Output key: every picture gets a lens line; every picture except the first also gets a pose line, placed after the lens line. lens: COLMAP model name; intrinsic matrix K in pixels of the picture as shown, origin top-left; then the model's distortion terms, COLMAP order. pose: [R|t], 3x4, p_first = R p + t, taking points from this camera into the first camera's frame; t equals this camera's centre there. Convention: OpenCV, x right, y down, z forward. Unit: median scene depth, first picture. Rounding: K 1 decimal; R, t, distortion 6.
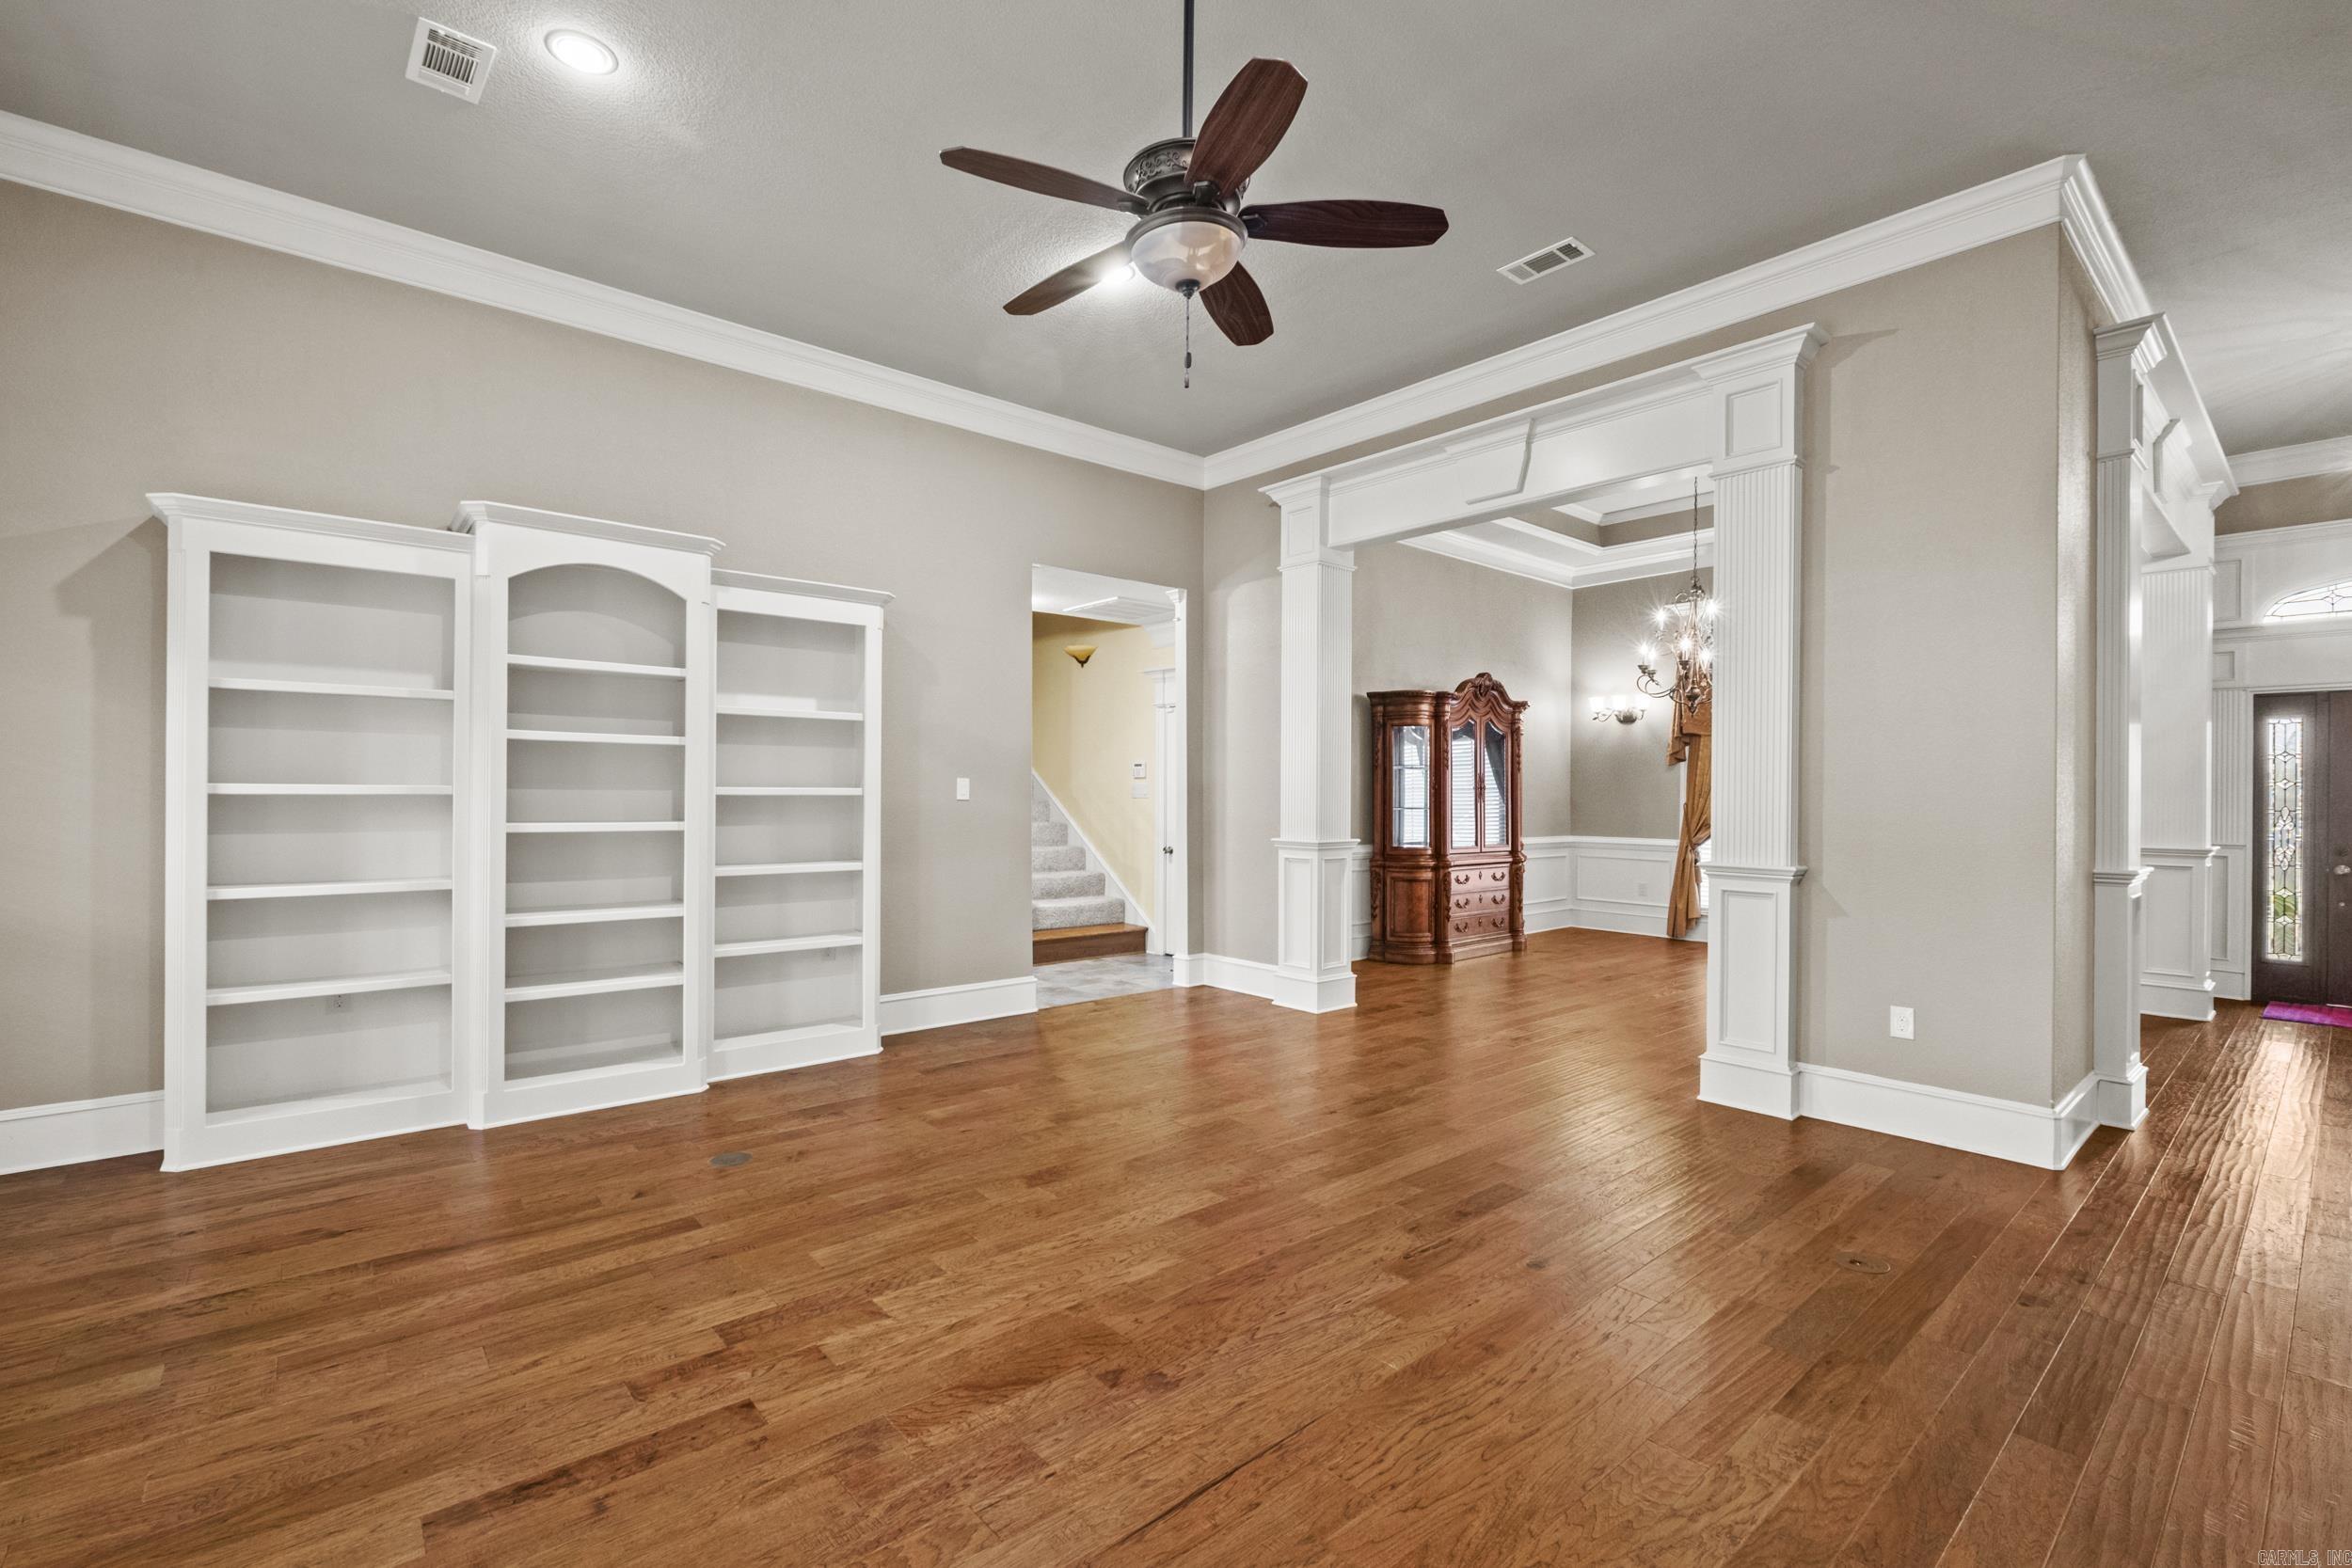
lens RADIAL K [[1027.1, 0, 1147.1], [0, 1027.1, 788.5], [0, 0, 1]] dist [-0.012512, 0.000256]
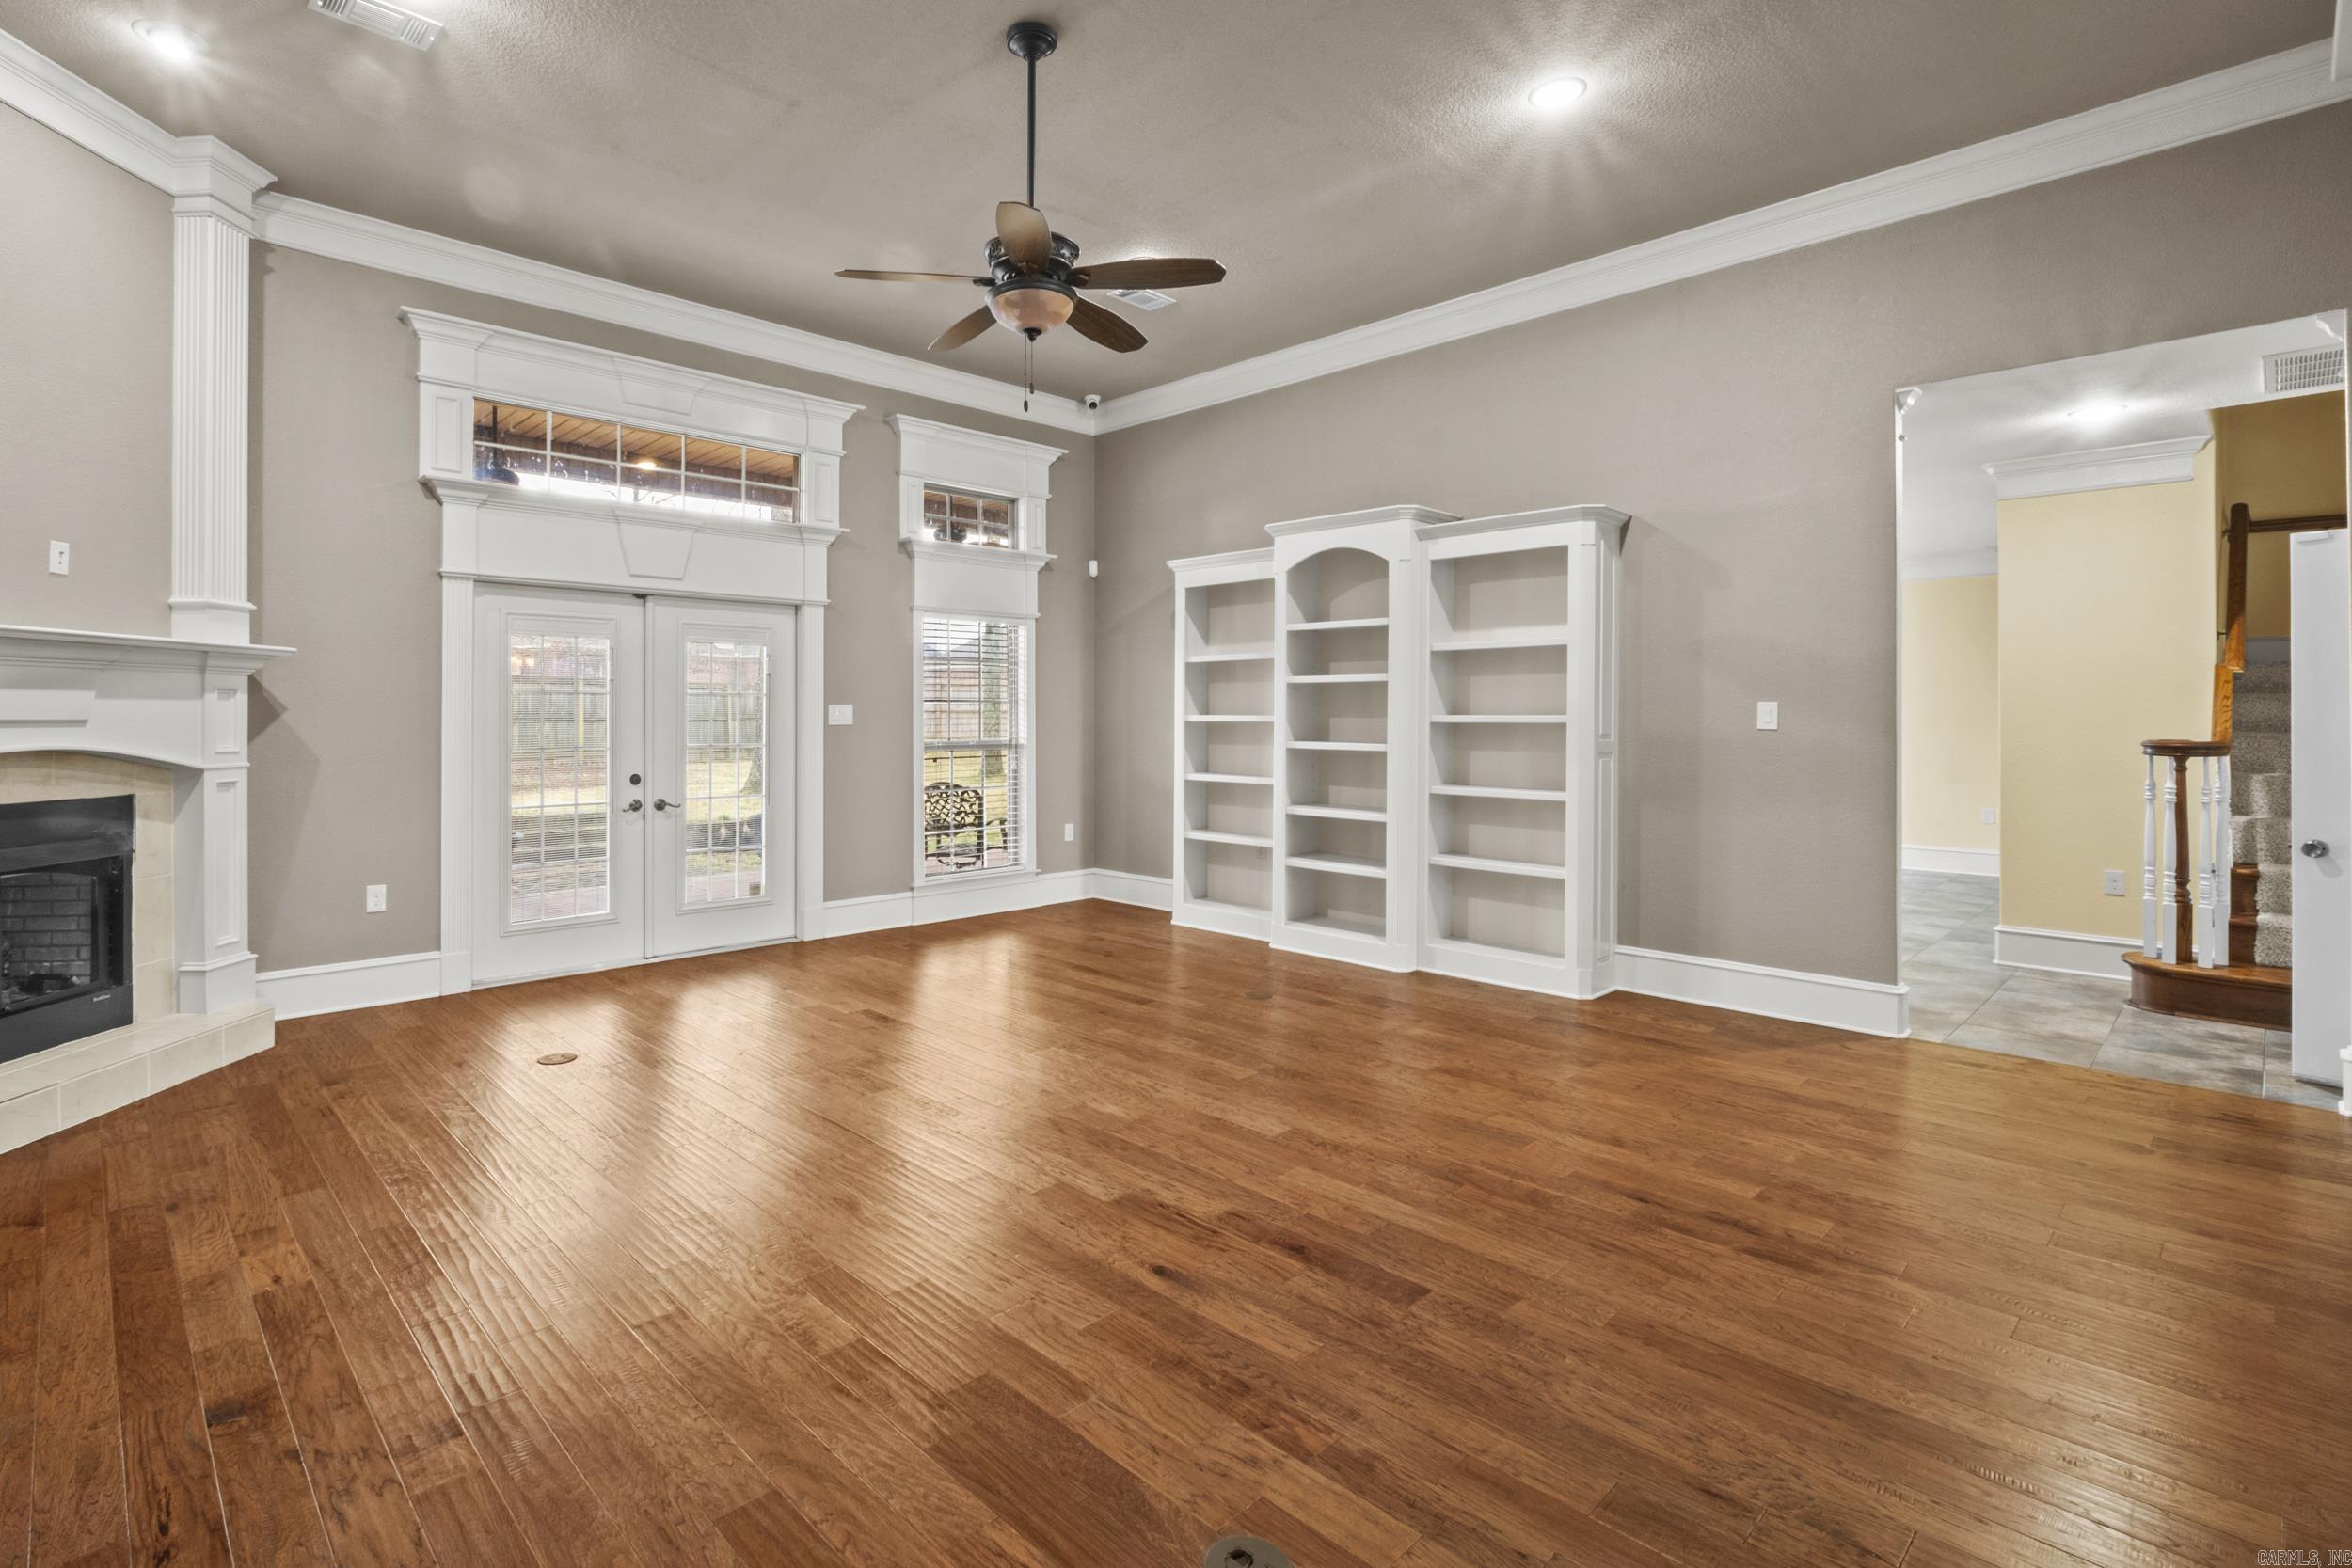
lens RADIAL K [[1094.6, 0, 1053.3], [0, 1094.6, 732.4], [0, 0, 1]] dist [-0.000517, -0.000168]
pose [[0.033795, 0.004948, -0.999417, 0.889270], [0.001767, 0.999986, 0.005011, 0.011368], [0.999427, -0.001935, 0.033785, 0.612974]]
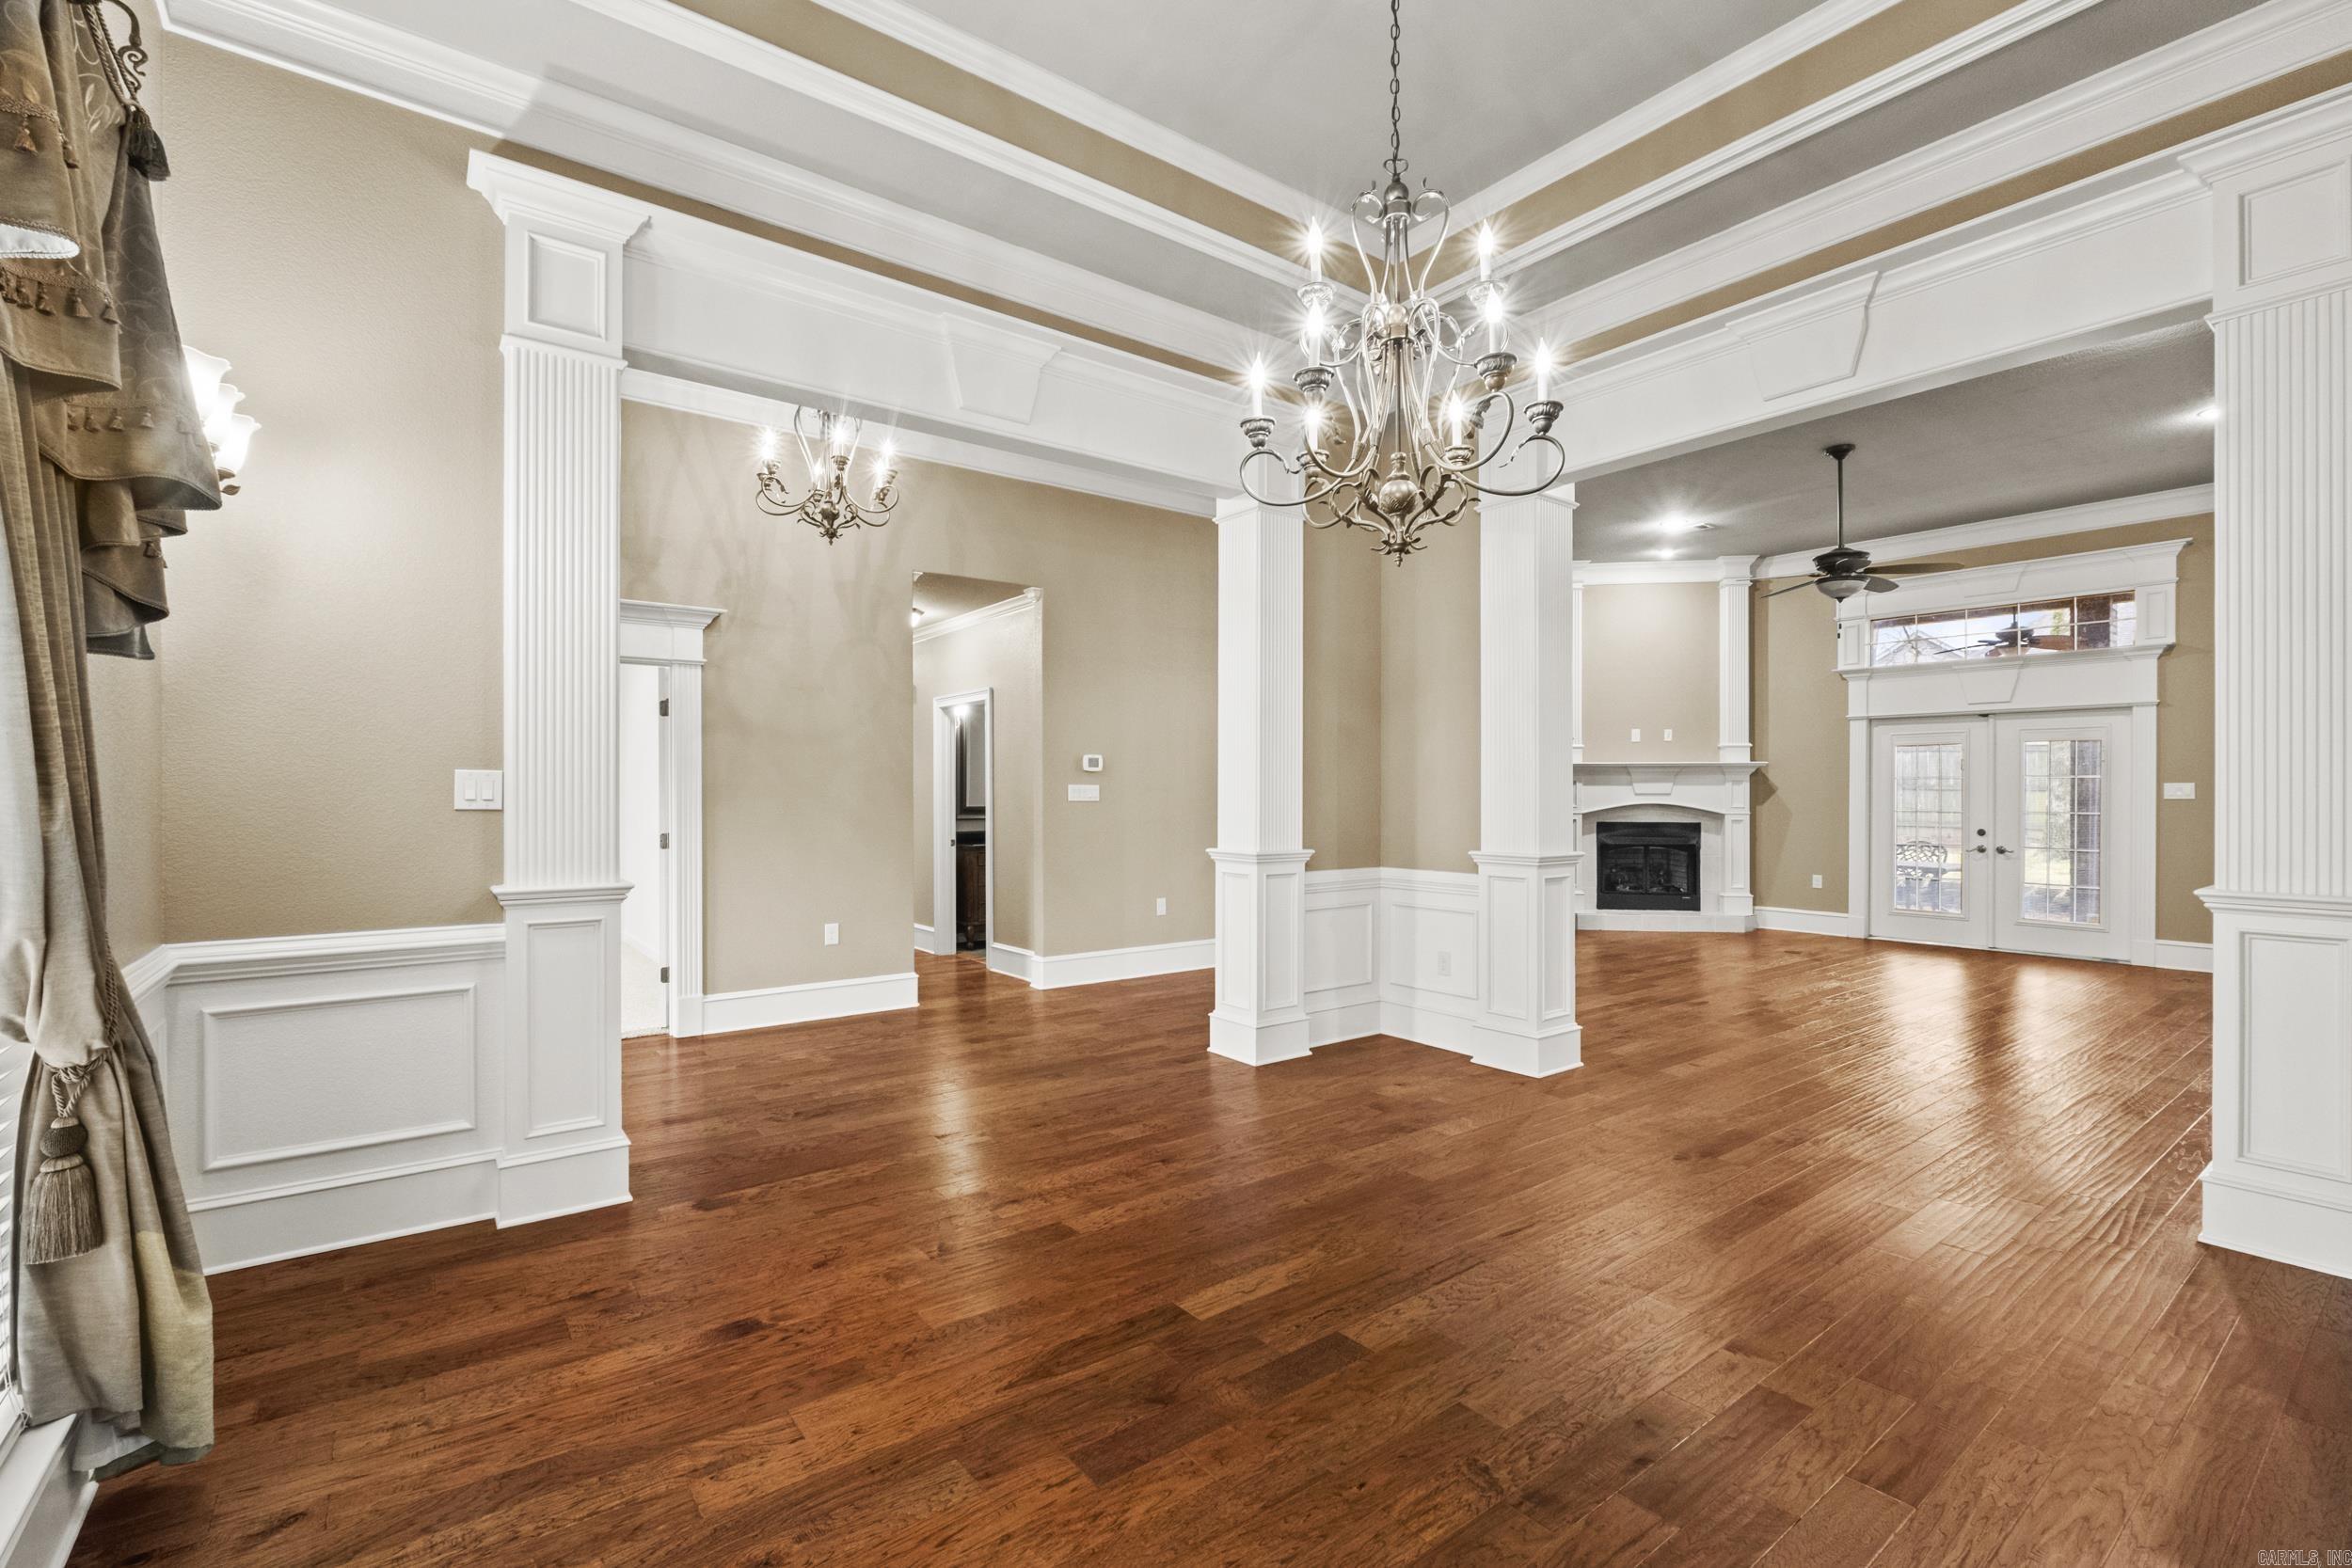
lens RADIAL K [[1026.6, 0, 1155.2], [0, 1026.6, 793.8], [0, 0, 1]] dist [0.009726, -0.000069]
pose [[-0.998723, -0.009379, 0.049646, 1.029858], [-0.009360, 0.999956, 0.000618, 0.014164], [-0.049650, 0.000152, -0.998767, 2.317844]]
